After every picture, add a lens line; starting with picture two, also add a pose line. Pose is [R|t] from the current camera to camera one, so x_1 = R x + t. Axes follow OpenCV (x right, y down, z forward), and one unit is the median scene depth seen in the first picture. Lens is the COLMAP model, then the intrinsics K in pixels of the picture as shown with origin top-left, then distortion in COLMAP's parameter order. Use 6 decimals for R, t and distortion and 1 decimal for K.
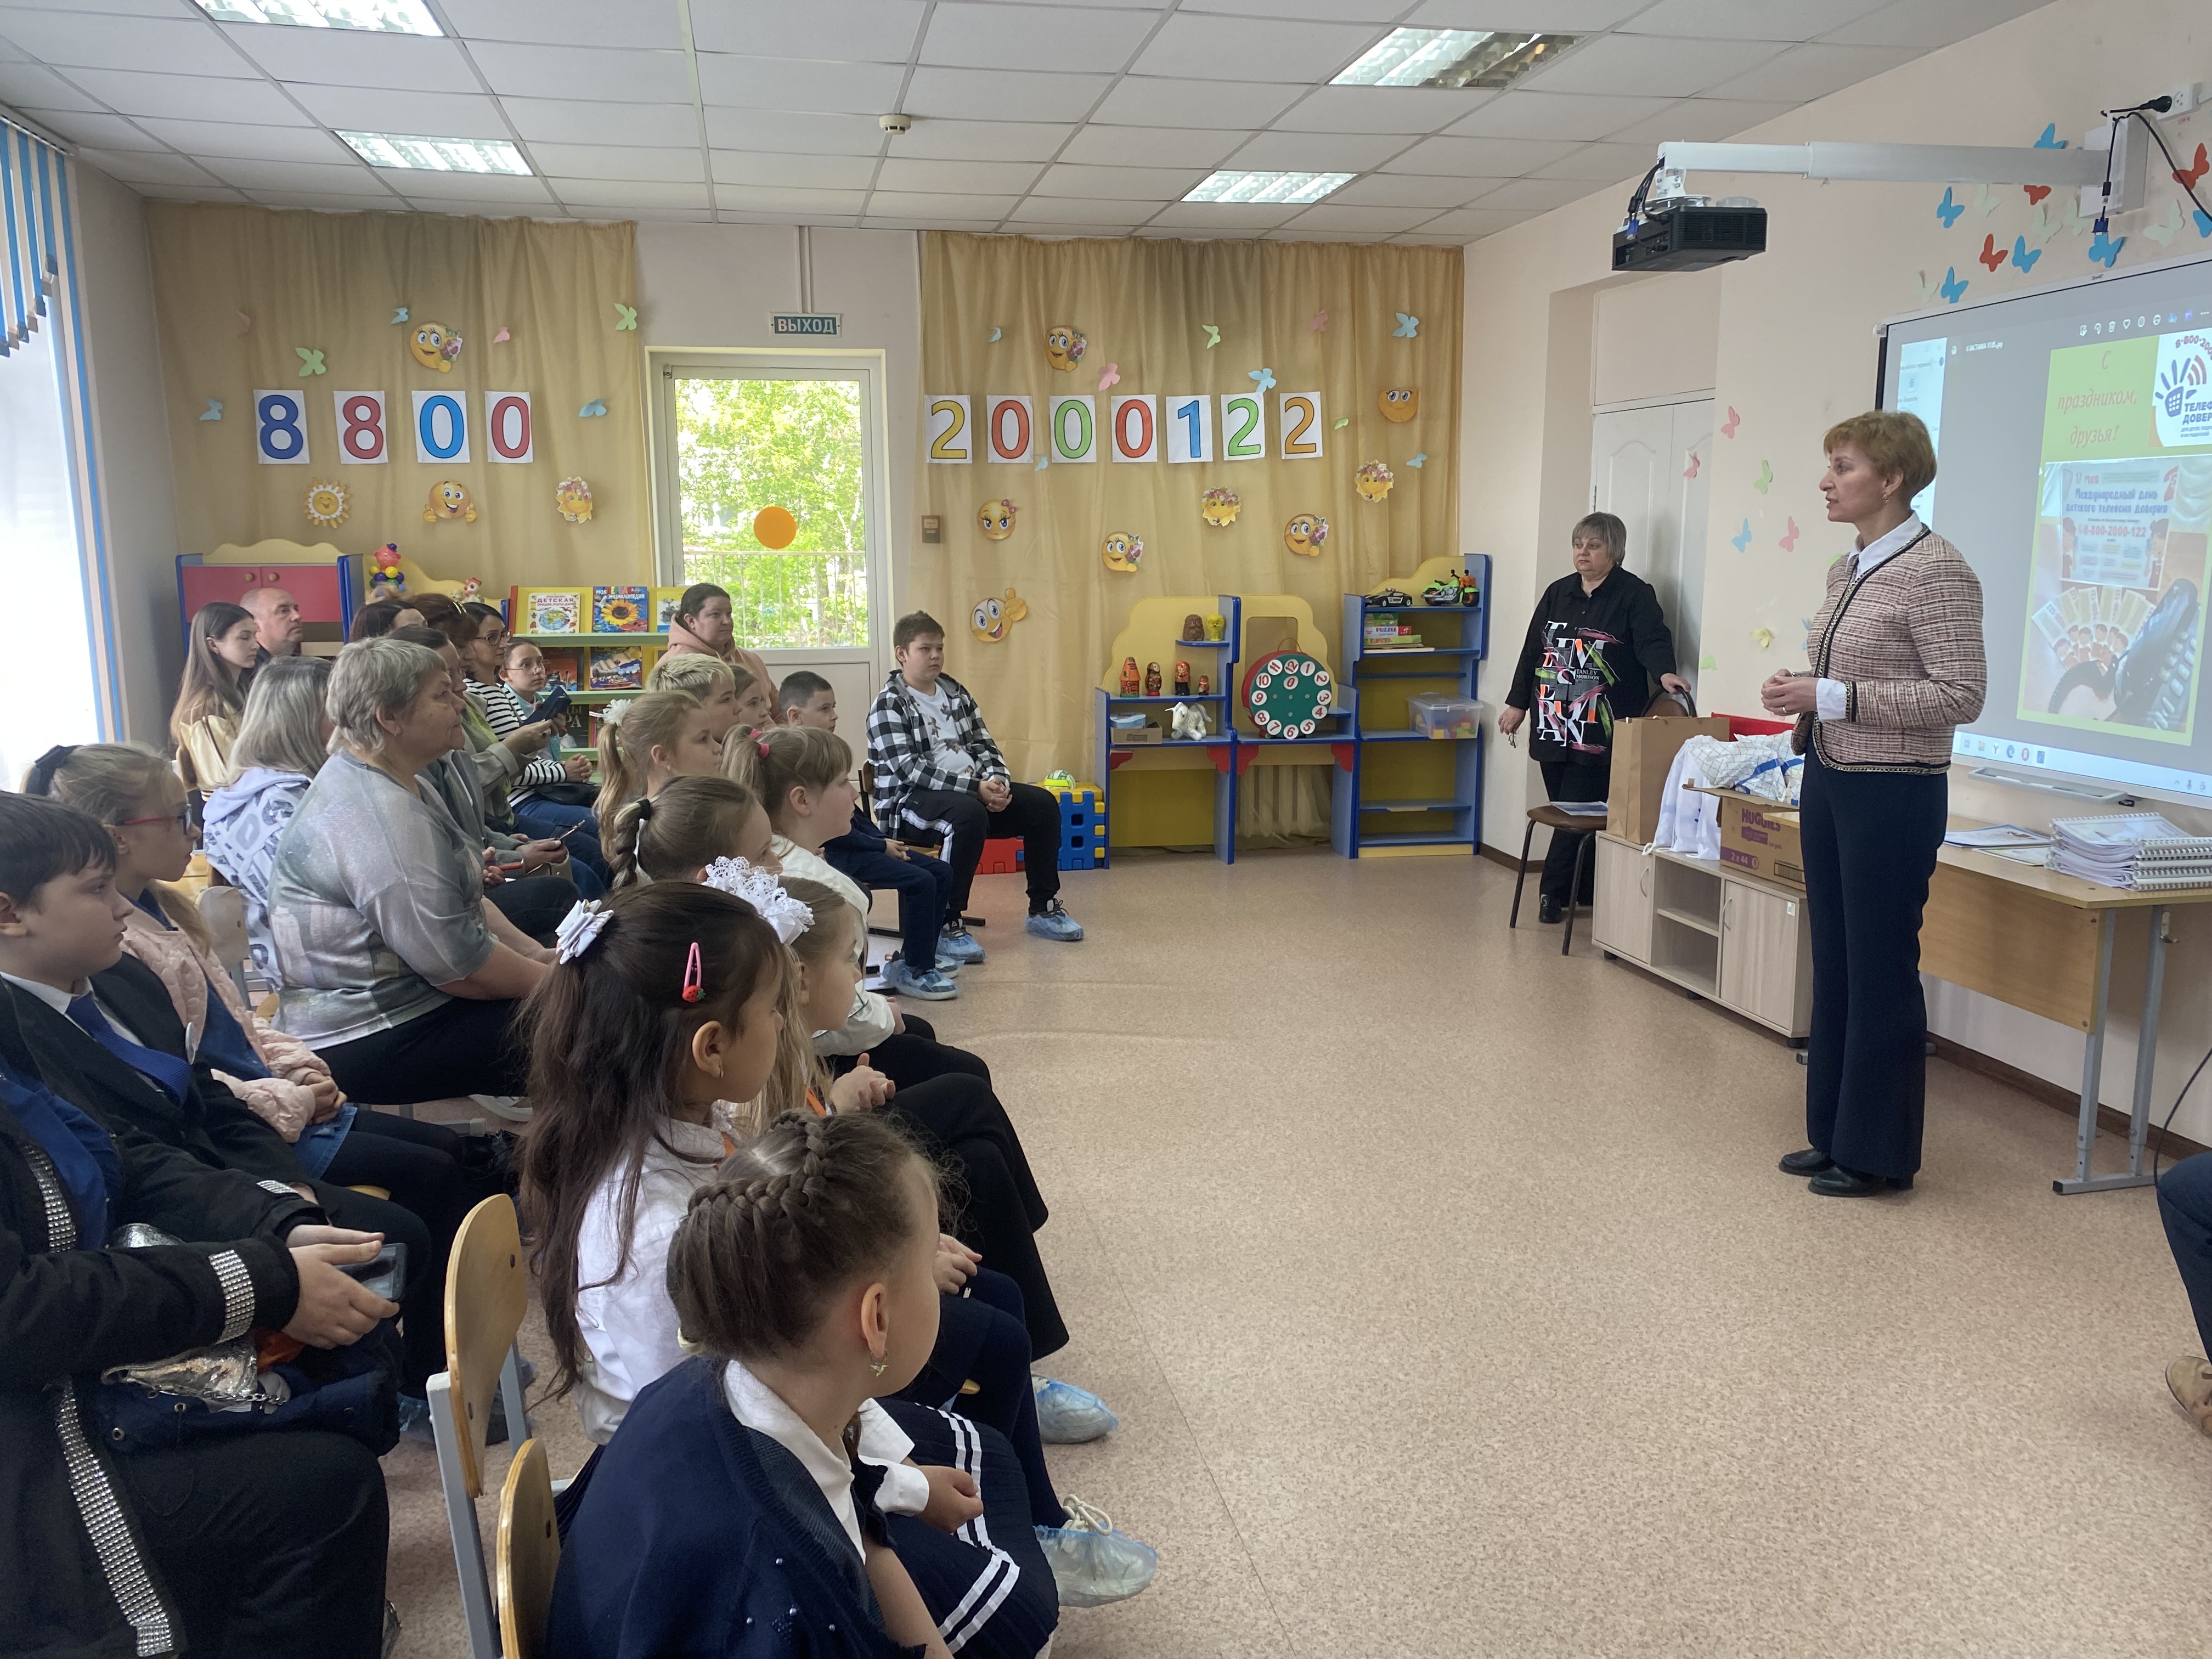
lens RADIAL K [[1673.2, 0, 1121.8], [0, 1673.2, 814.5], [0, 0, 1]] dist [0.017579, -0.014895]
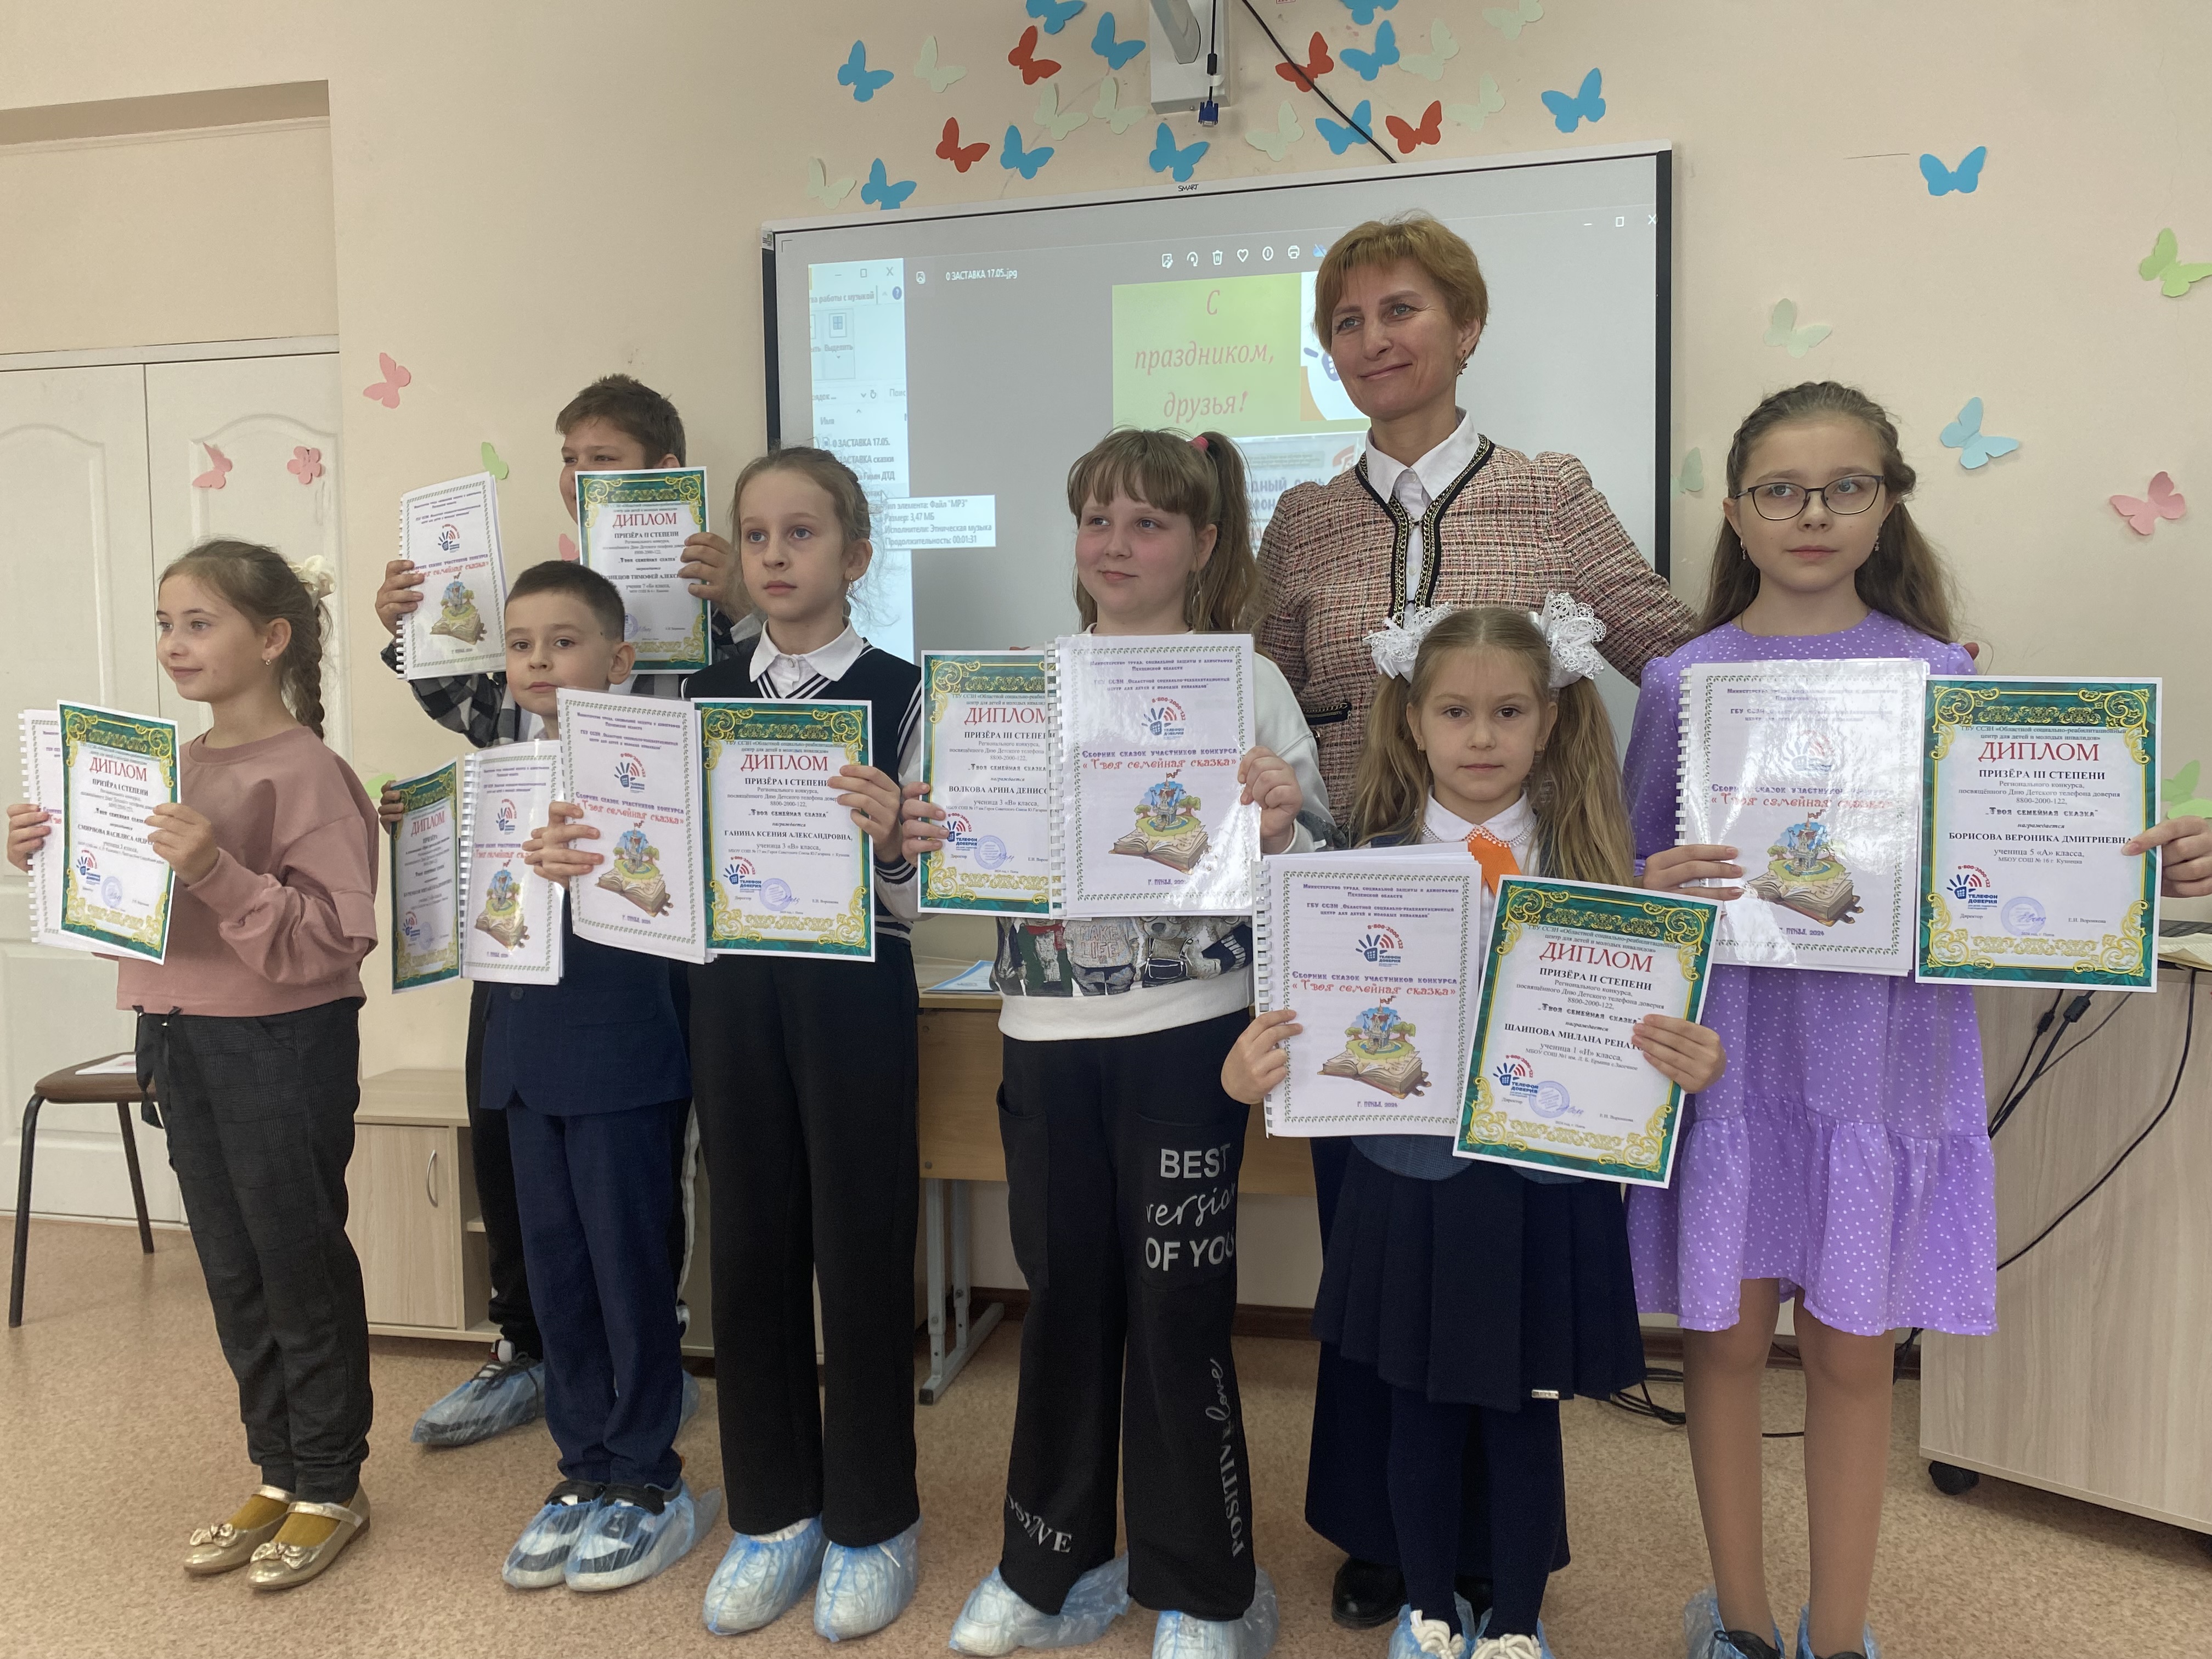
lens RADIAL K [[1673.2, 0, 1091.6], [0, 1673.2, 833.8], [0, 0, 1]] dist [0.017579, -0.014895]
pose [[0.413720, -0.061144, 0.908349, -0.087213], [0.160229, 0.987058, -0.006536, -0.033046], [-0.896193, 0.148247, 0.418163, 0.577574]]
